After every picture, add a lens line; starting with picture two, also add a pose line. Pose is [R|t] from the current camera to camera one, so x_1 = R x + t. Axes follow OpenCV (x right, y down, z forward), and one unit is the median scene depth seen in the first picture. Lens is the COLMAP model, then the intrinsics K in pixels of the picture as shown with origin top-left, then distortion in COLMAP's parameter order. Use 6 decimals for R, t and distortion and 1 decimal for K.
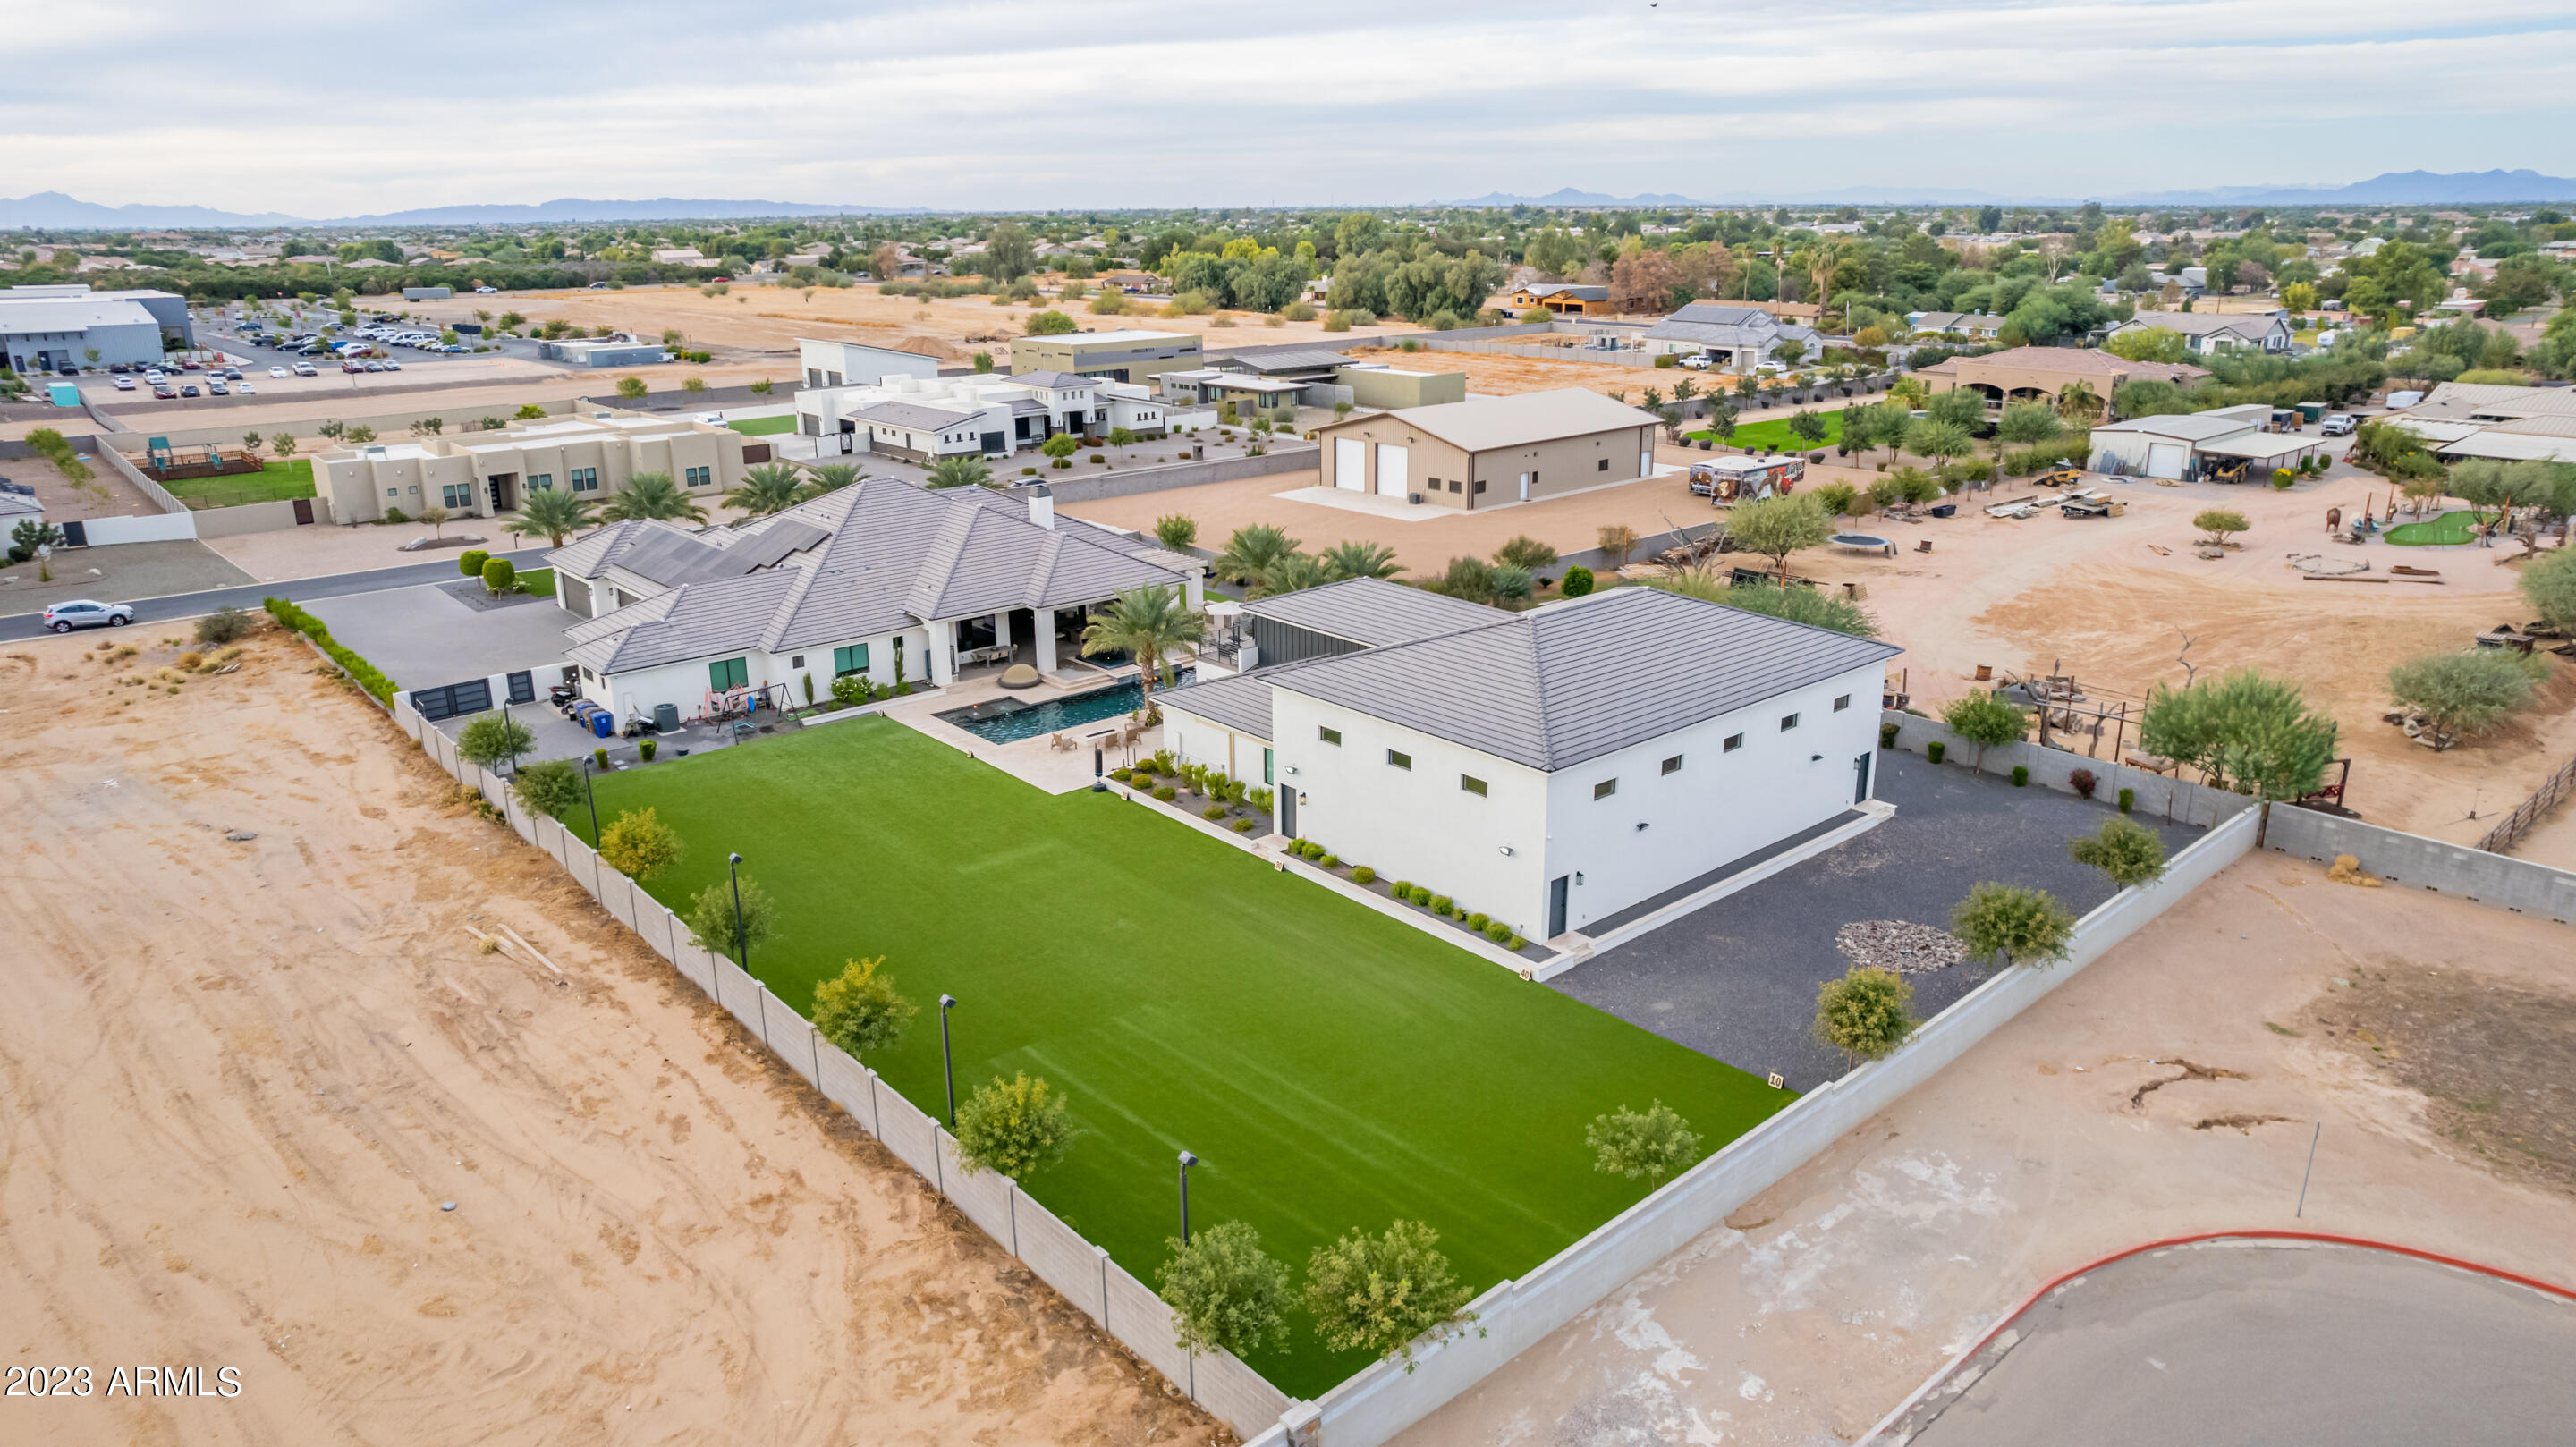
lens RADIAL K [[1642.8, 0, 1299.8], [0, 1642.8, 721.9], [0, 0, 1]] dist [-0.074825, 0.065613]
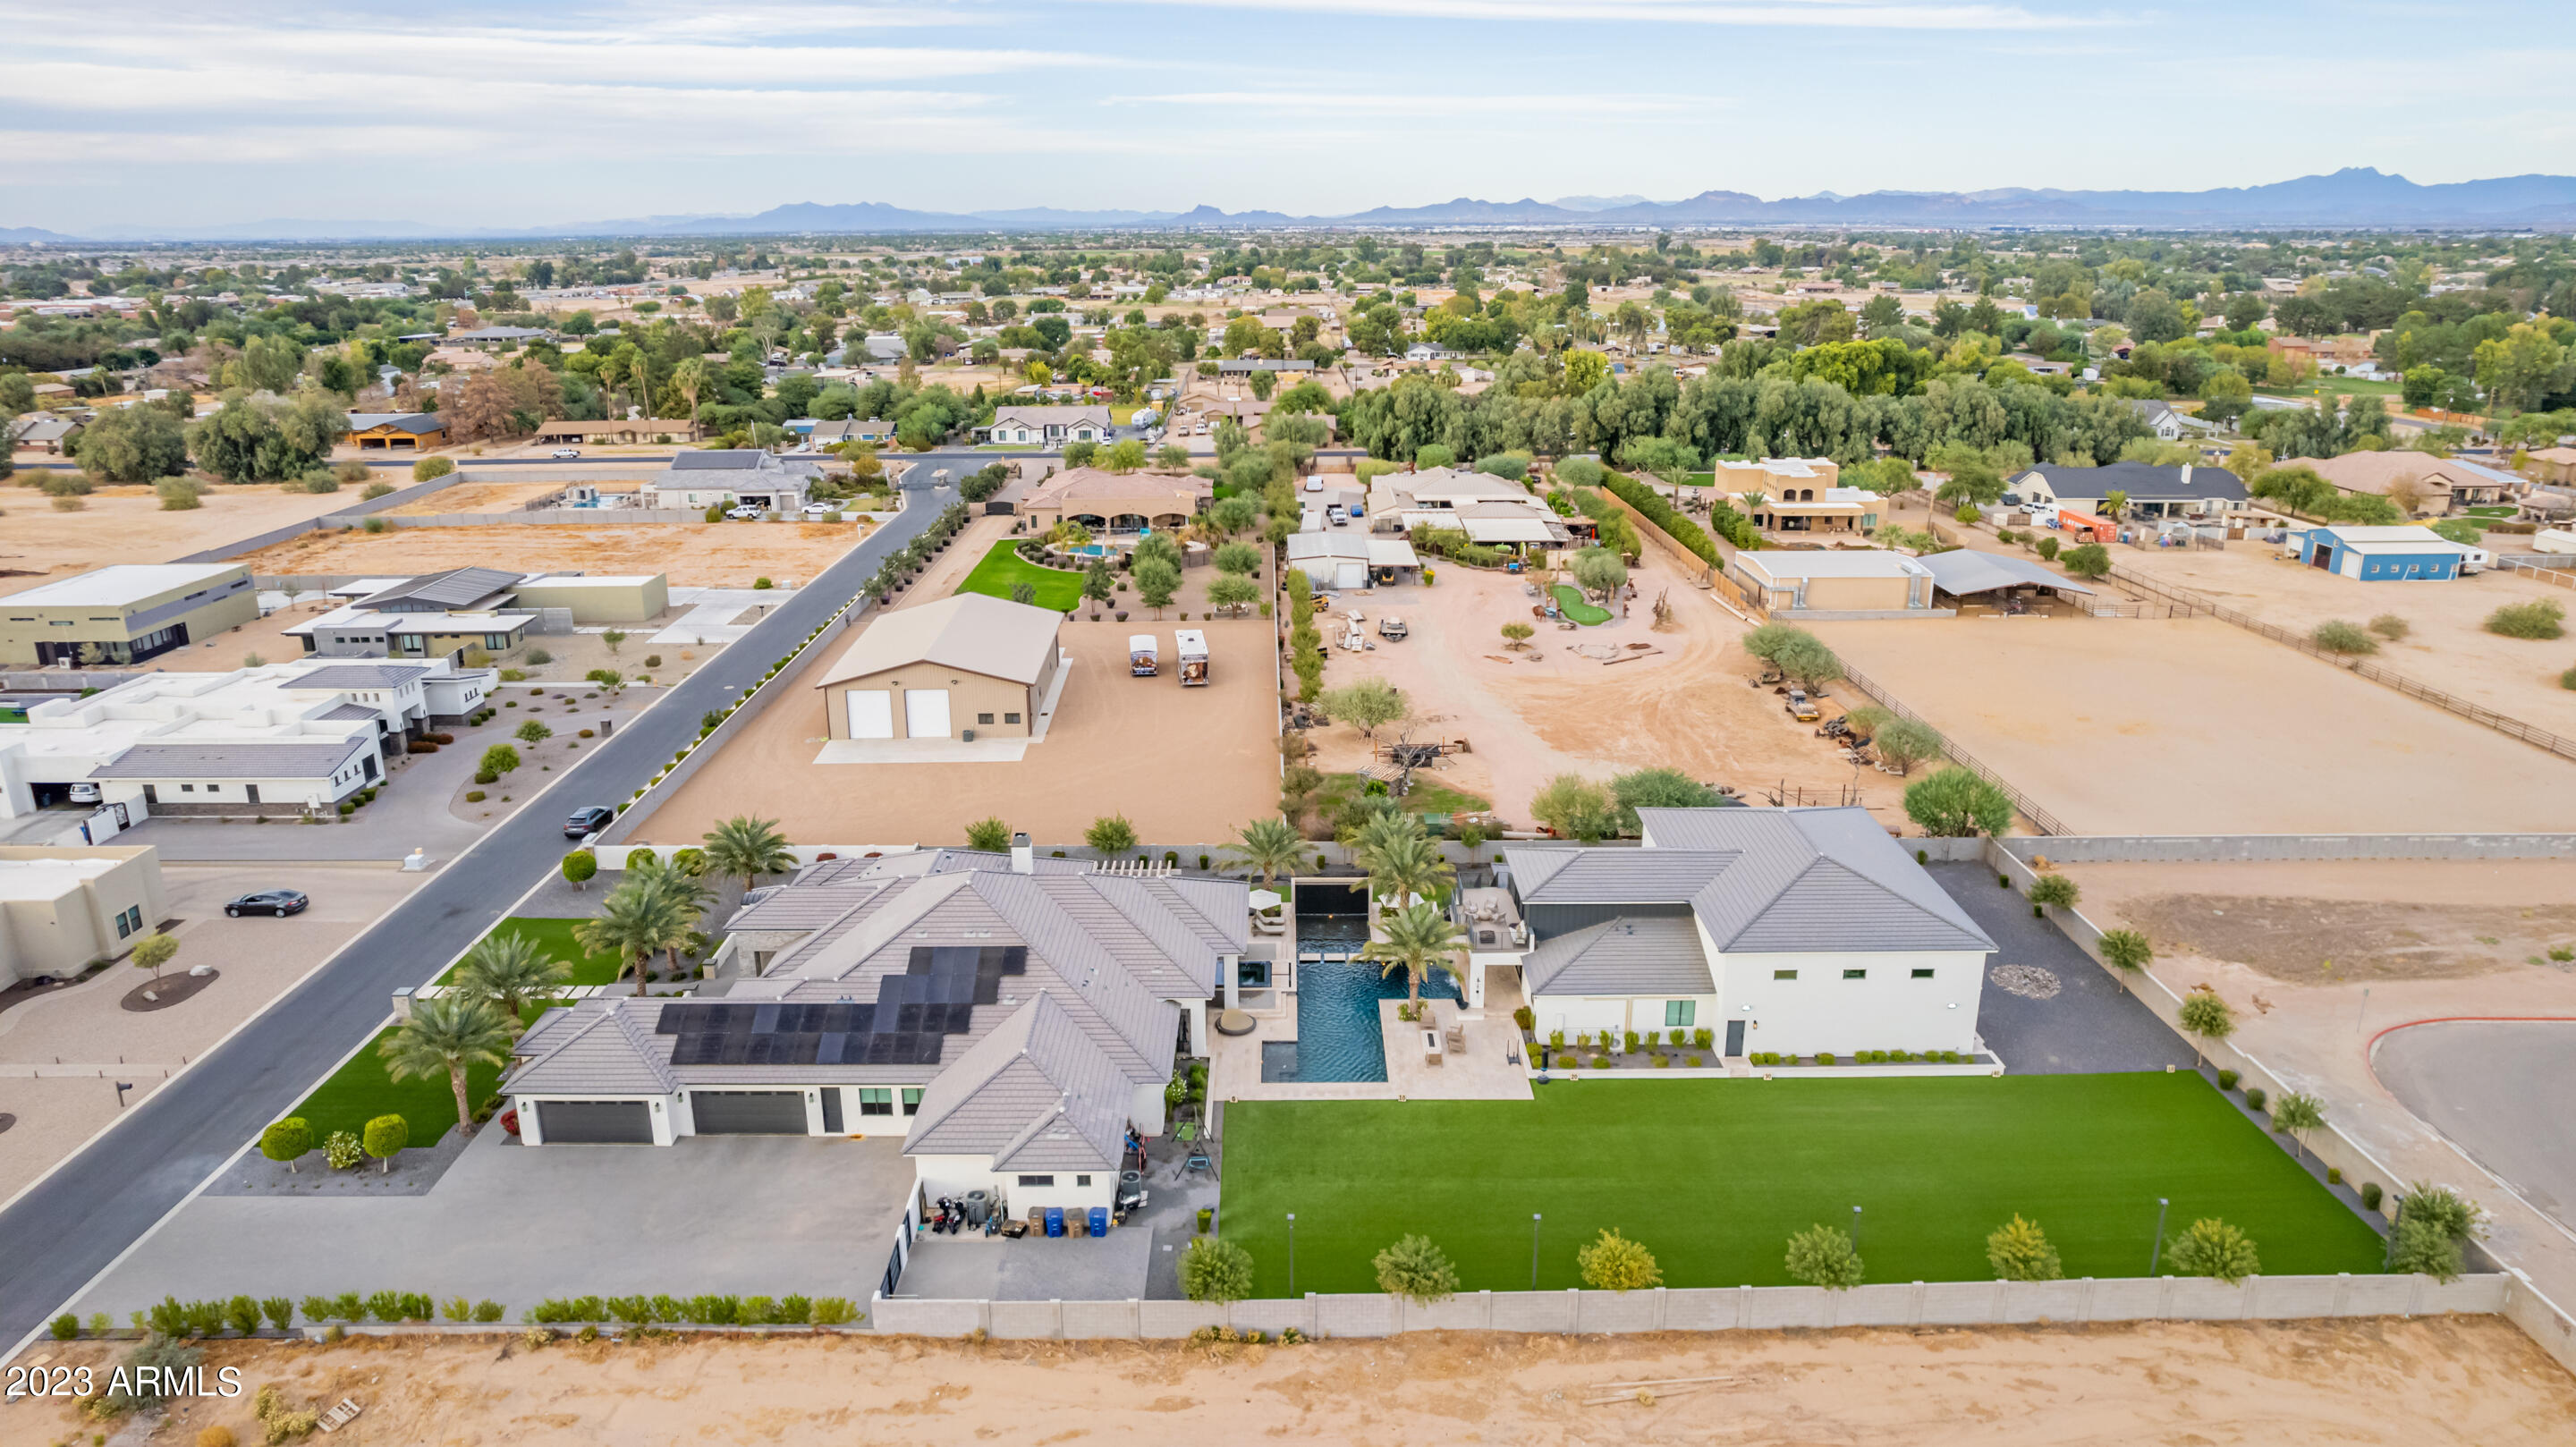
lens RADIAL K [[1642.8, 0, 1299.8], [0, 1642.8, 721.9], [0, 0, 1]] dist [-0.074825, 0.065613]
pose [[0.649925, -0.214023, 0.729240, -0.919433], [0.226100, 0.970533, 0.083330, -0.309374], [-0.725586, 0.110723, 0.679165, 0.243565]]
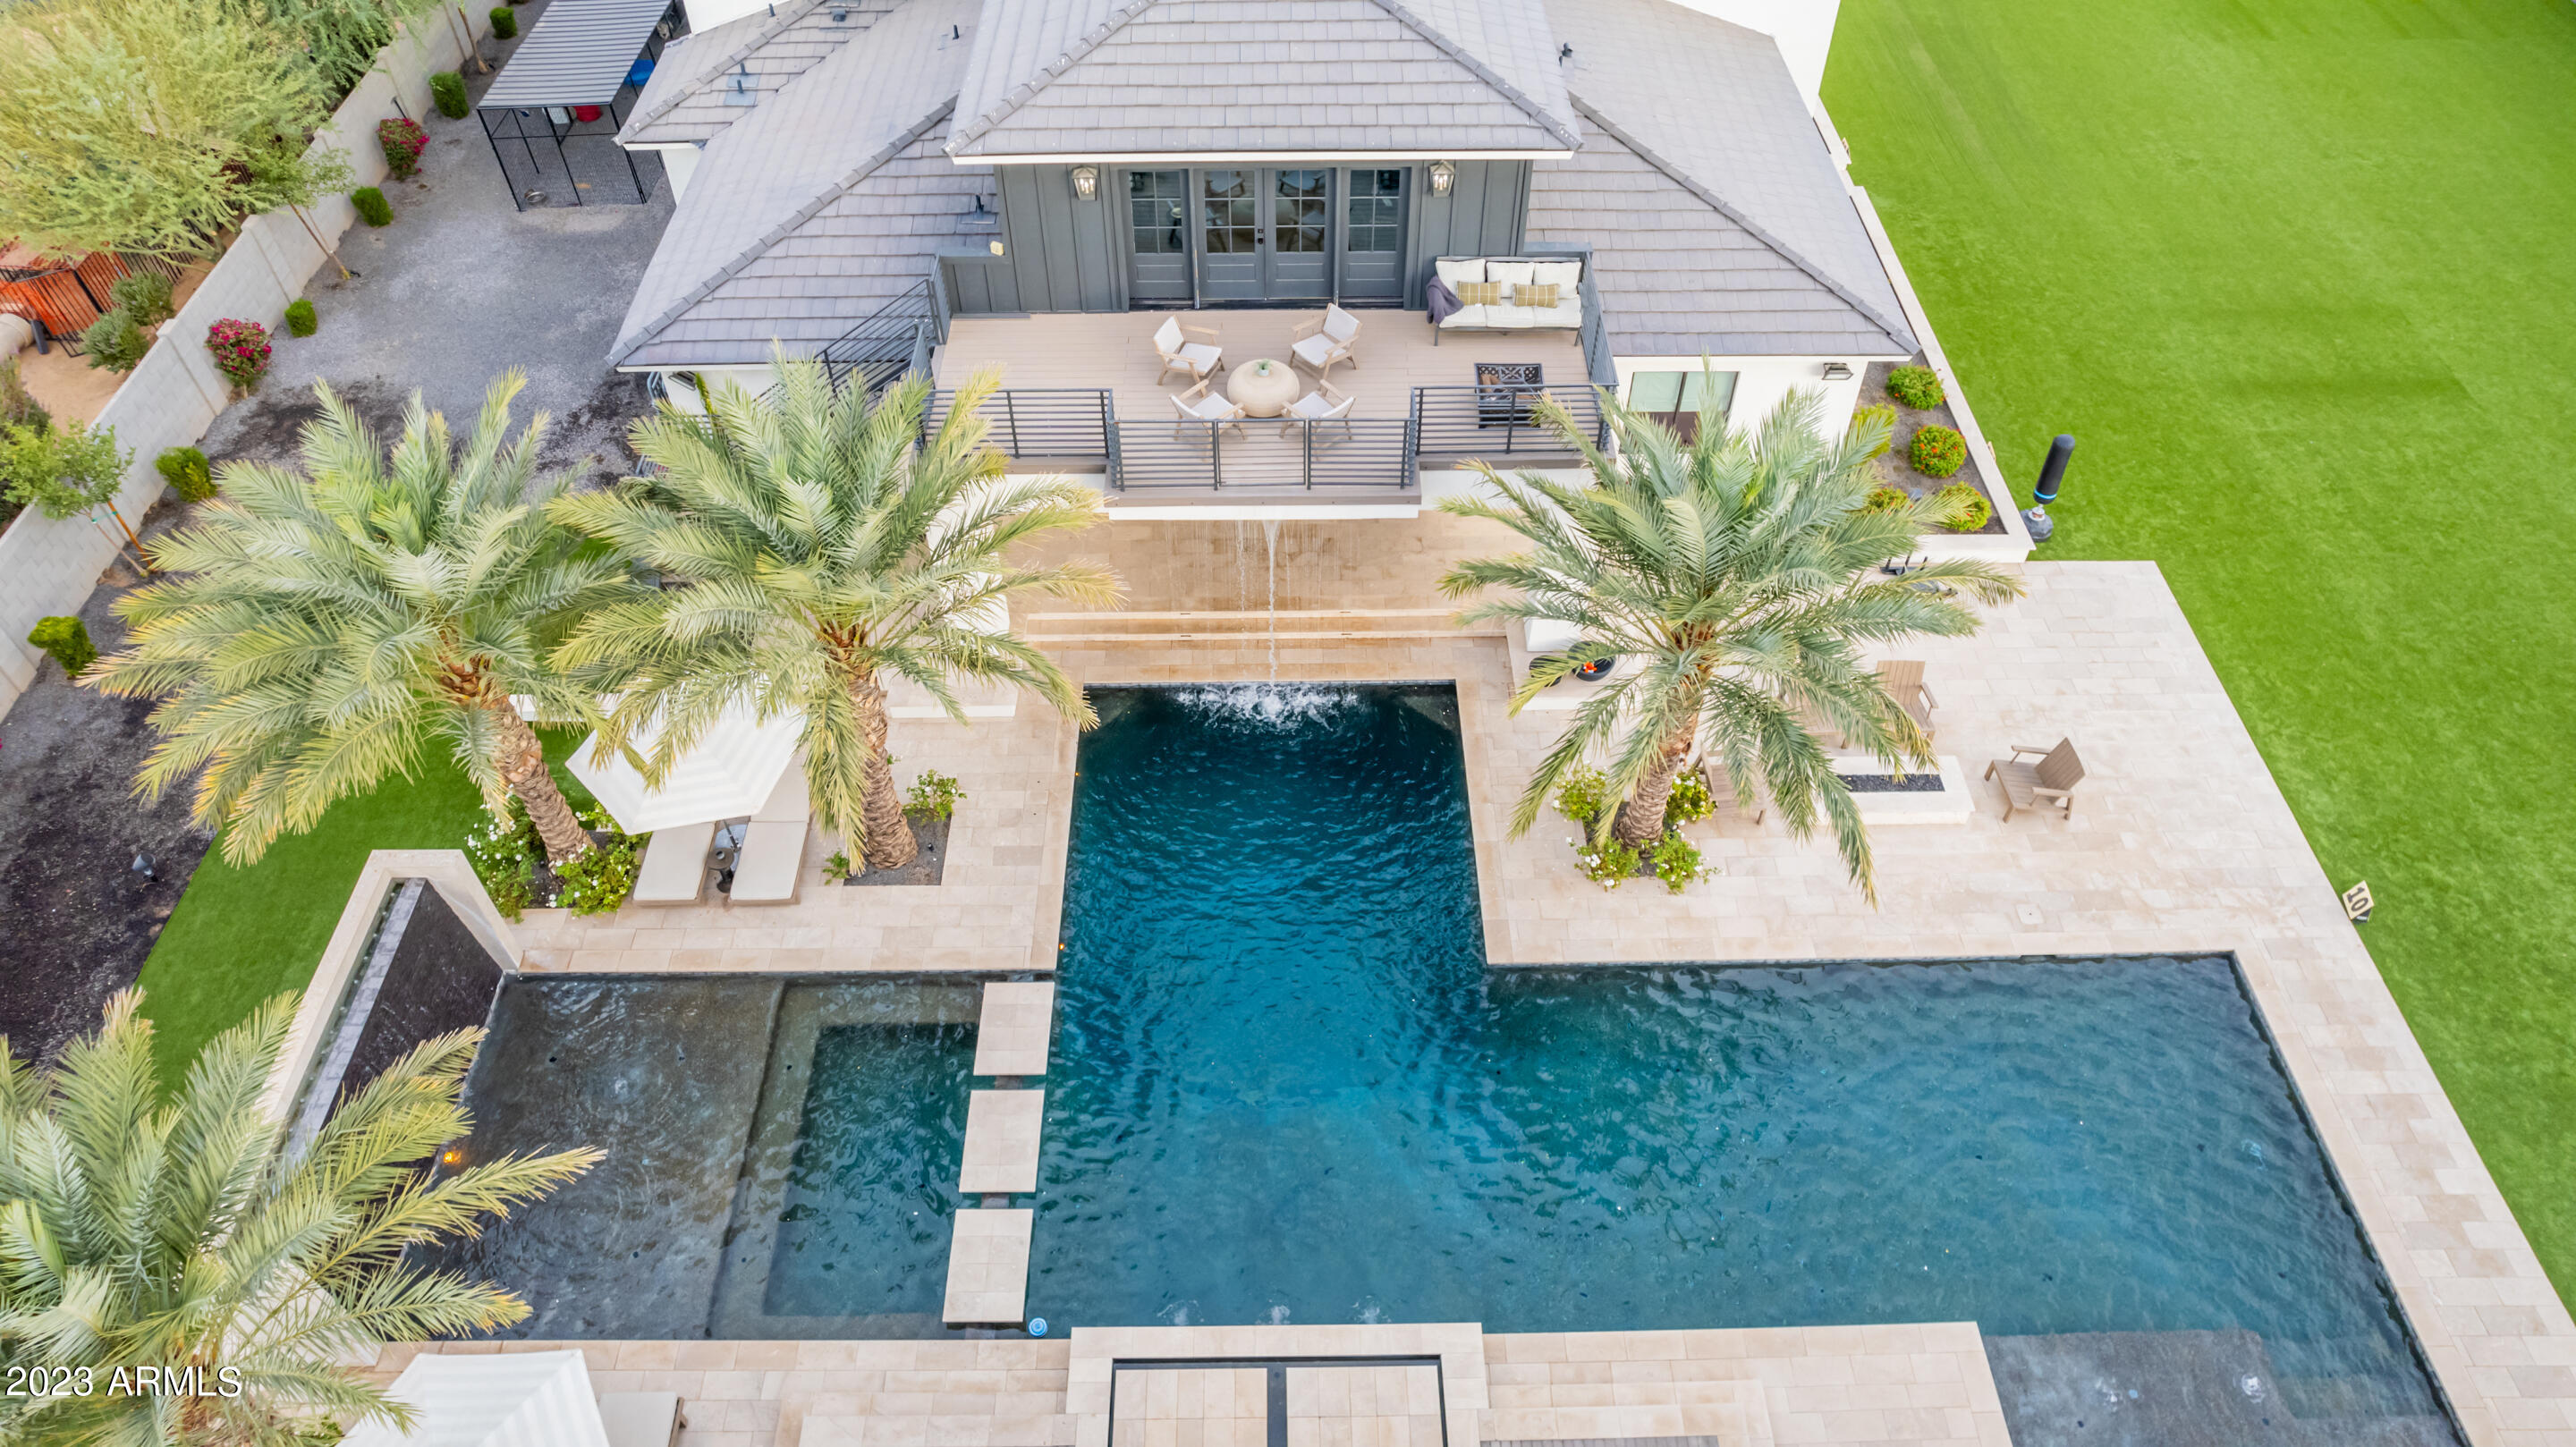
lens RADIAL K [[1652.6, 0, 1297.0], [0, 1652.6, 733.0], [0, 0, 1]] dist [-0.076875, 0.059231]
pose [[-0.763510, -0.474137, 0.438459, -0.154617], [0.195739, 0.477102, 0.856773, -0.247670], [-0.615417, 0.739978, -0.271465, 1.067909]]
